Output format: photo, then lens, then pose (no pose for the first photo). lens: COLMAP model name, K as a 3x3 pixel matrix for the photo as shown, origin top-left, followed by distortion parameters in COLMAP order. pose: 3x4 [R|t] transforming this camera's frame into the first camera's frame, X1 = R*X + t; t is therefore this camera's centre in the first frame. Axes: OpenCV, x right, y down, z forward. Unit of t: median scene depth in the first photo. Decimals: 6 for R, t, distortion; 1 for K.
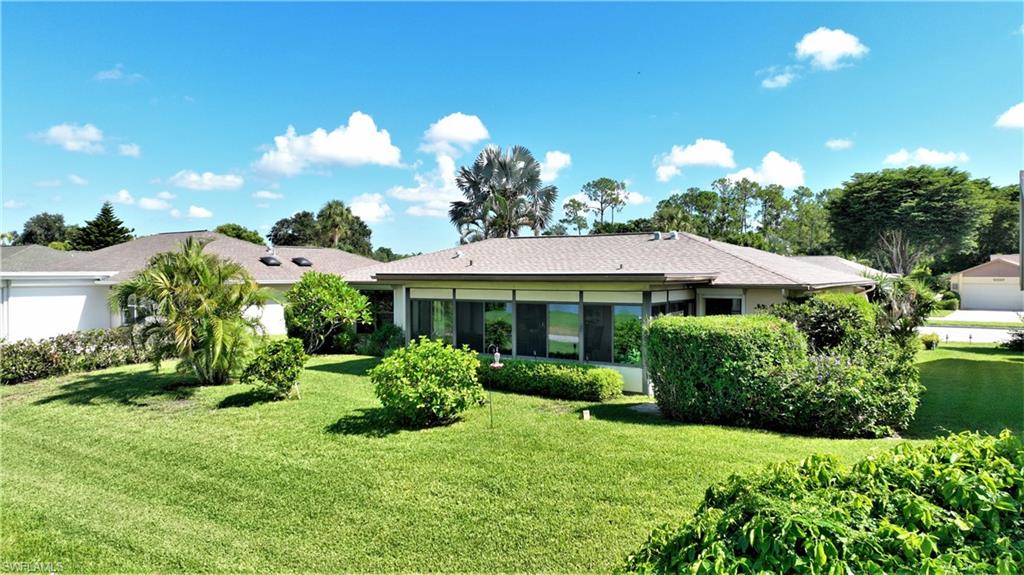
lens RADIAL K [[735.0, 0, 512.0], [0, 735.0, 287.5], [0, 0, 1]] dist [0.000011, -0.000729]
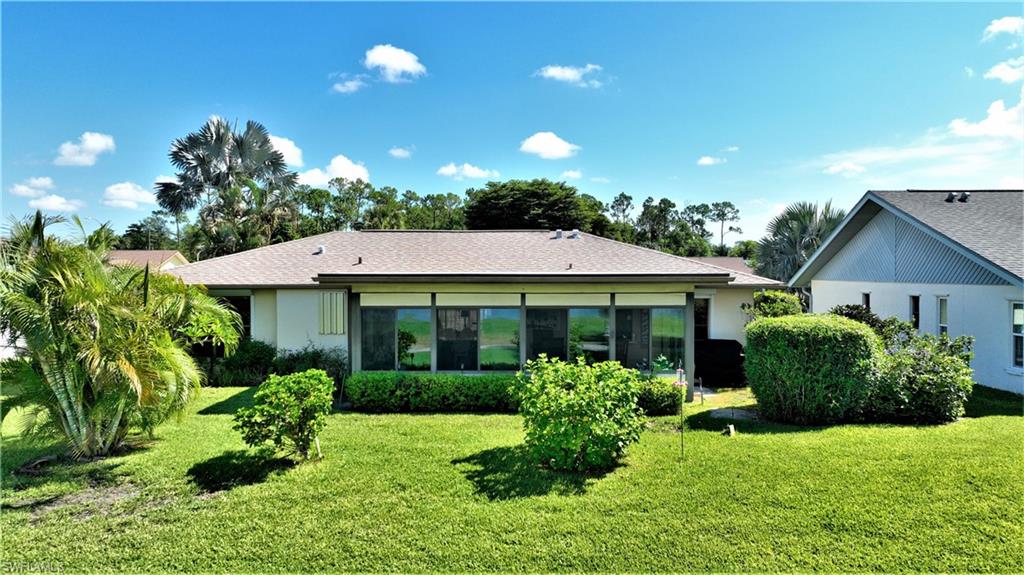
lens RADIAL K [[735.0, 0, 512.0], [0, 735.0, 287.5], [0, 0, 1]] dist [0.000011, -0.000729]
pose [[0.827369, -0.011000, 0.561551, -0.125942], [0.010783, 0.999935, 0.003700, -0.001750], [-0.561555, 0.002994, 0.827434, 0.080374]]
